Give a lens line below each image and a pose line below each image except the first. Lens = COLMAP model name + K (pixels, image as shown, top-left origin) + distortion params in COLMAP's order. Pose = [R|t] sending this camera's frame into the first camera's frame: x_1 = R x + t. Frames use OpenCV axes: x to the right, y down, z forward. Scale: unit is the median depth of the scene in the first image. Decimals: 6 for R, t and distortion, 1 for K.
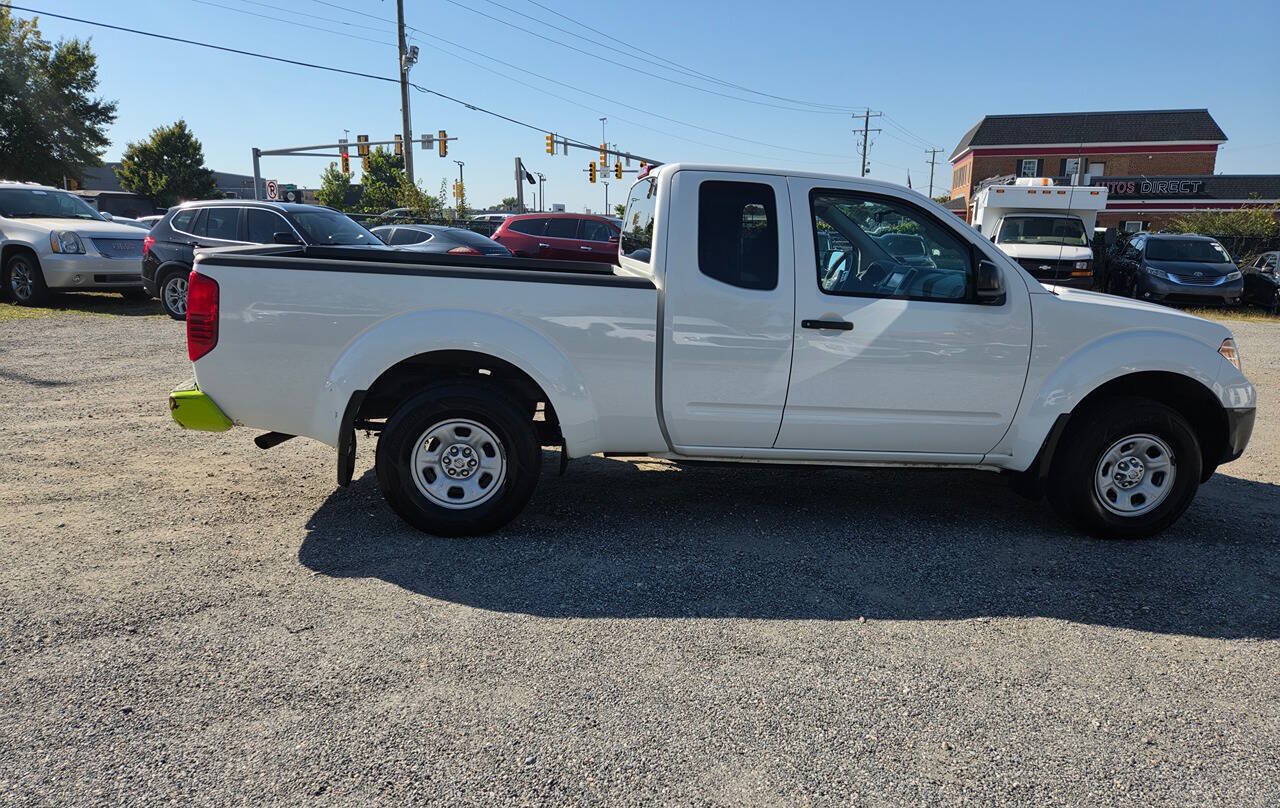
lens RADIAL K [[861.9, 0, 649.1], [0, 861.9, 411.6], [0, 0, 1]] dist [0.067075, -0.065151]
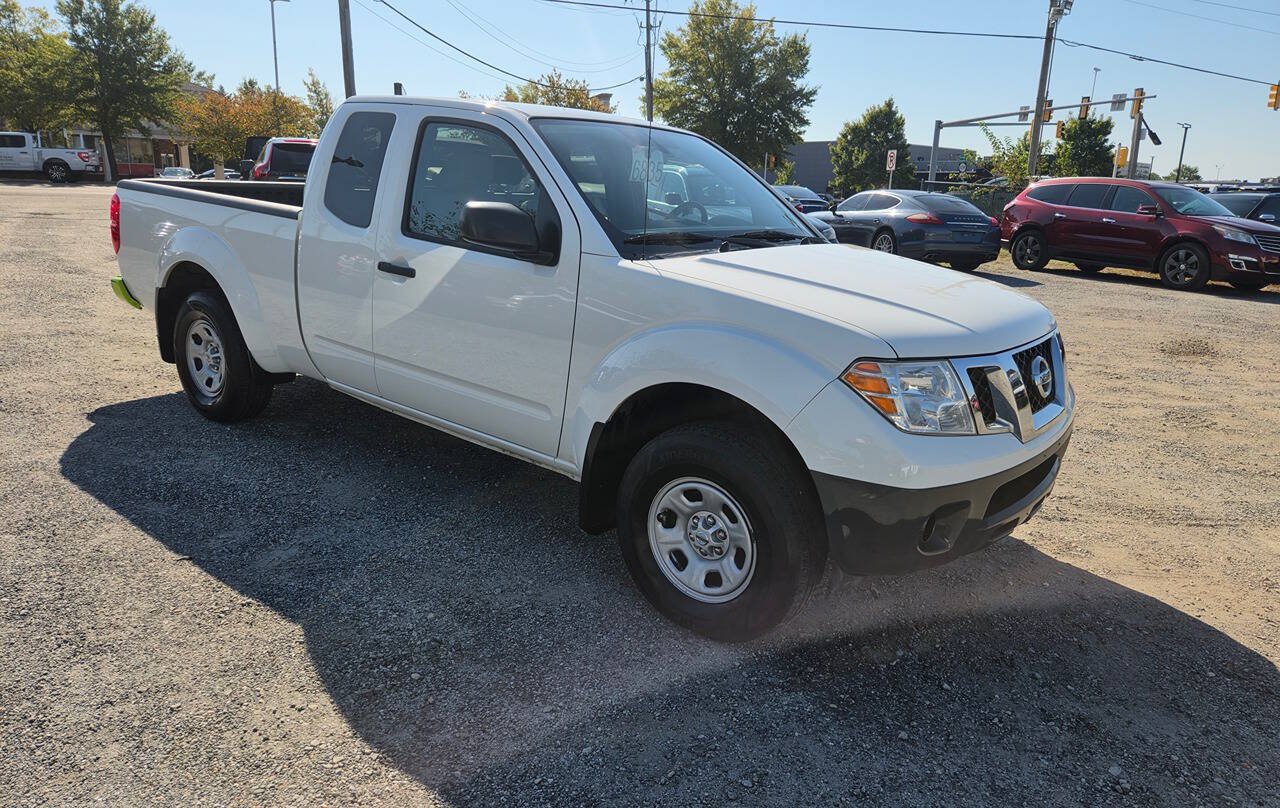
lens RADIAL K [[861.9, 0, 649.1], [0, 861.9, 411.6], [0, 0, 1]] dist [0.067075, -0.065151]
pose [[0.700857, 0.186301, -0.688543, 0.098901], [-0.167041, 0.981315, 0.095489, -0.008068], [0.693467, 0.048090, 0.718882, 0.051228]]
